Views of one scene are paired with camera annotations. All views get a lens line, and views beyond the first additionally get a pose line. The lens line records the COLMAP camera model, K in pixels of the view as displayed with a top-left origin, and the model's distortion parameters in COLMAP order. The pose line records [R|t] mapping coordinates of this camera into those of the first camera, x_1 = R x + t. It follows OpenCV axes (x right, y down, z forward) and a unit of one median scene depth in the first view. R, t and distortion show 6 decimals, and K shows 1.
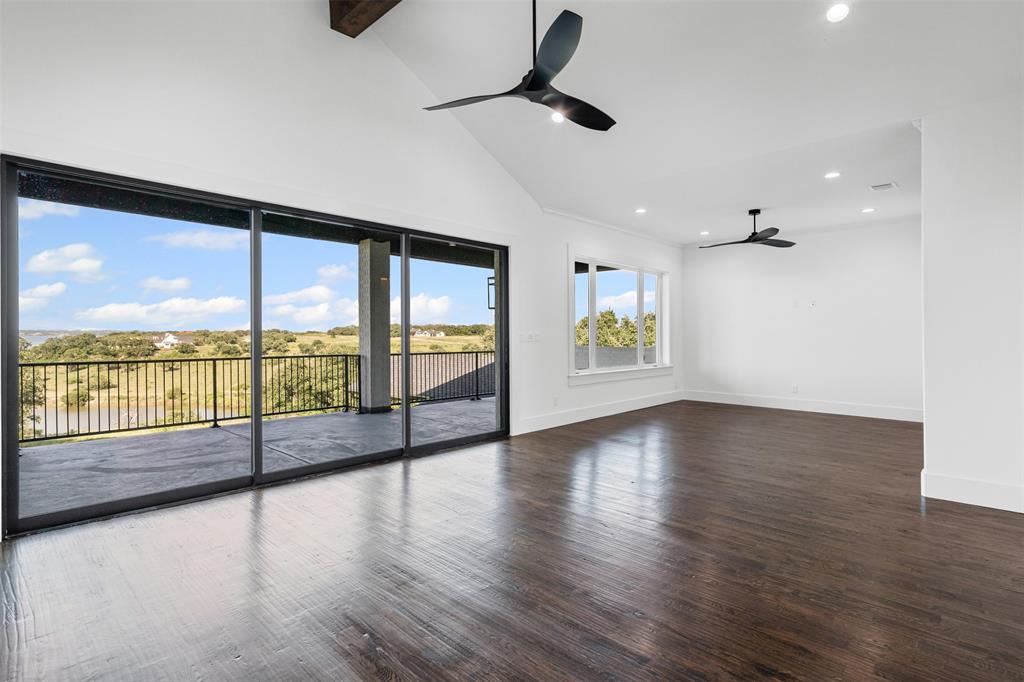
lens RADIAL K [[507.2, 0, 506.6], [0, 507.2, 340.5], [0, 0, 1]] dist [-0.000687, 0.001598]
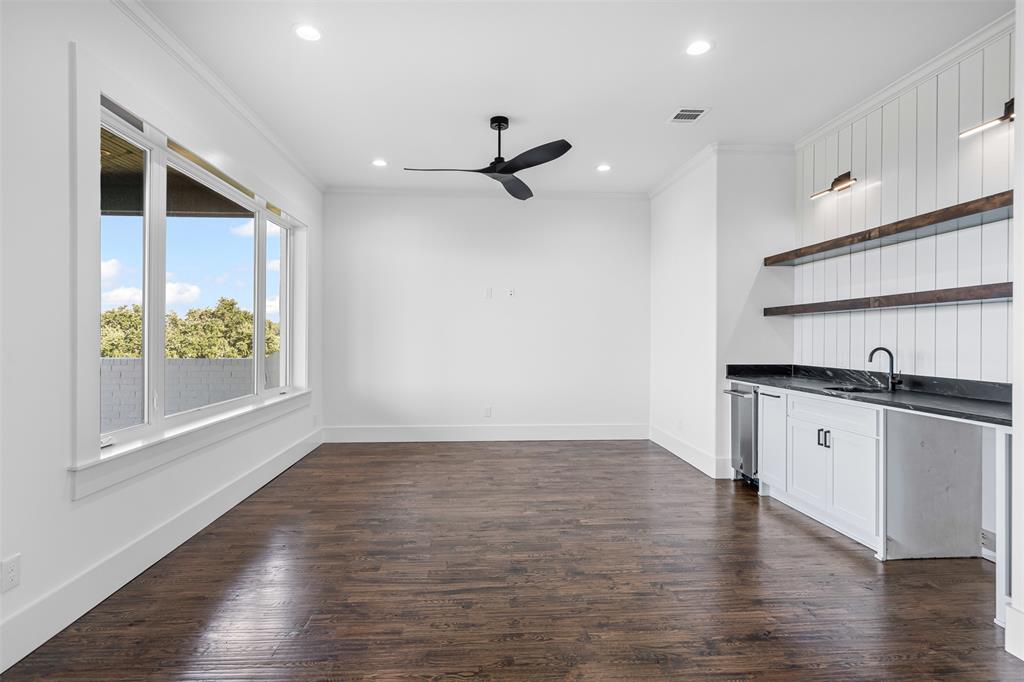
lens RADIAL K [[507.2, 0, 517.7], [0, 507.2, 334.2], [0, 0, 1]] dist [-0.000687, 0.001598]
pose [[0.670335, 0.005490, 0.742039, 0.054448], [0.005853, 0.999902, -0.012685, -0.003160], [-0.742036, 0.012846, 0.670237, 0.438767]]
